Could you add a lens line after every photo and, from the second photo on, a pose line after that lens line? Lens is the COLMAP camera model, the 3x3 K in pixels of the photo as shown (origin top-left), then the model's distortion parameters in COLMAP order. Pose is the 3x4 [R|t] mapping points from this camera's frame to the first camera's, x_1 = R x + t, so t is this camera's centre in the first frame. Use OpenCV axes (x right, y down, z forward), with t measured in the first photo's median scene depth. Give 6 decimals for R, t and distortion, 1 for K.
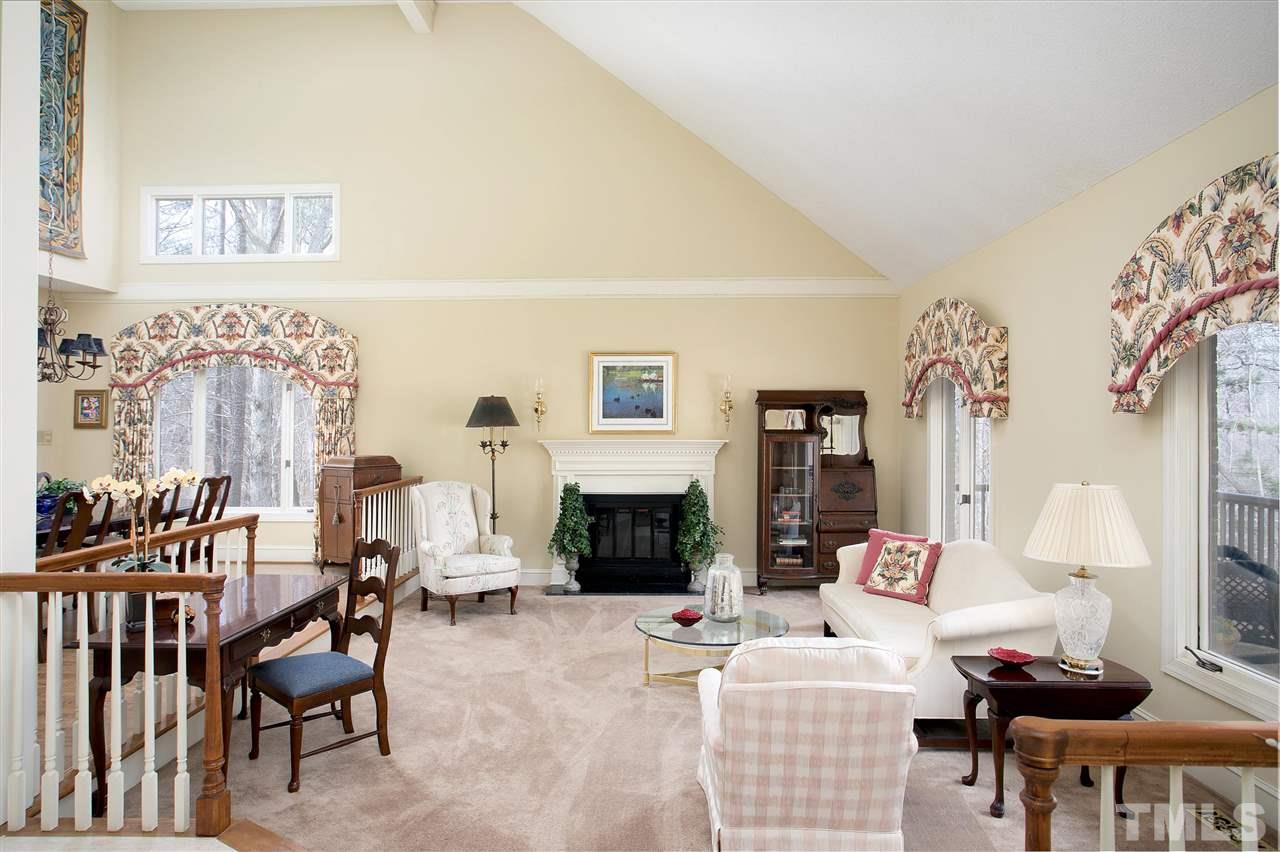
lens RADIAL K [[818.6, 0, 639.5], [0, 818.6, 422.9], [0, 0, 1]] dist [-0.026205, 0.007262]
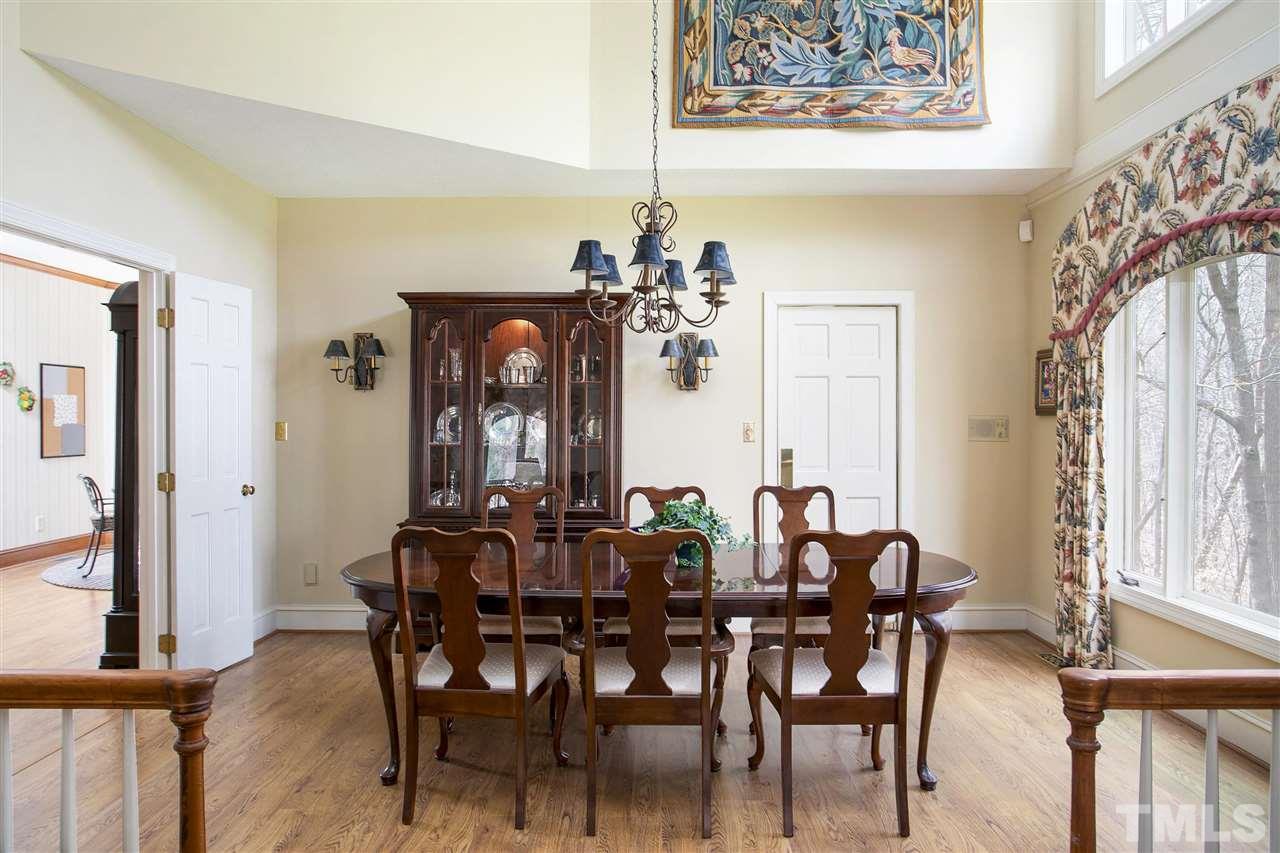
lens RADIAL K [[818.6, 0, 639.2], [0, 818.6, 422.5], [0, 0, 1]] dist [-0.026205, 0.007262]
pose [[0.011712, 0.006250, -0.999912, -0.098223], [0.002424, 0.999977, 0.006279, 0.007825], [0.999928, -0.002497, 0.011697, 0.712602]]
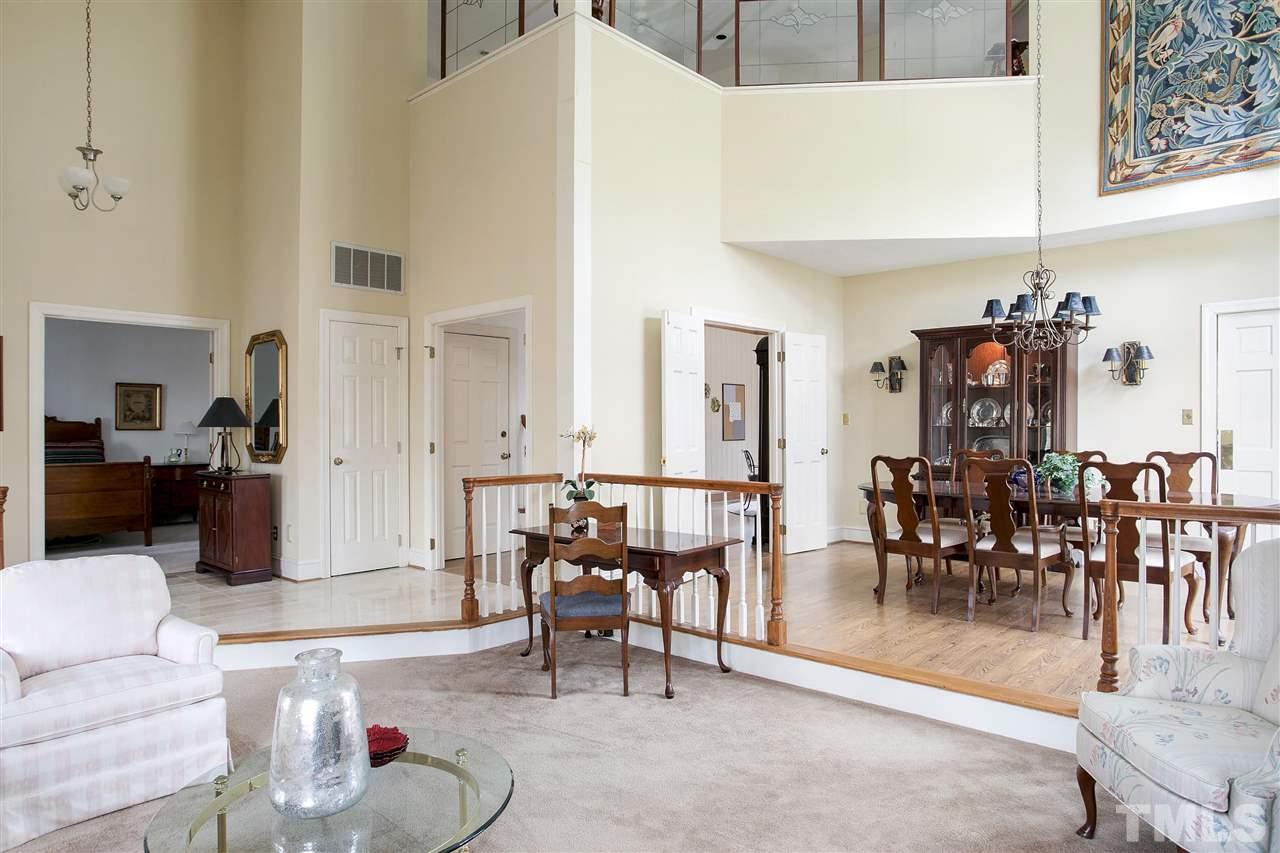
lens RADIAL K [[818.6, 0, 641.3], [0, 818.6, 425.0], [0, 0, 1]] dist [-0.026205, 0.007262]
pose [[-0.655196, -0.003128, -0.755452, 0.203002], [0.003171, 0.999971, -0.006890, 0.030167], [0.755452, -0.006910, -0.655168, 0.913561]]
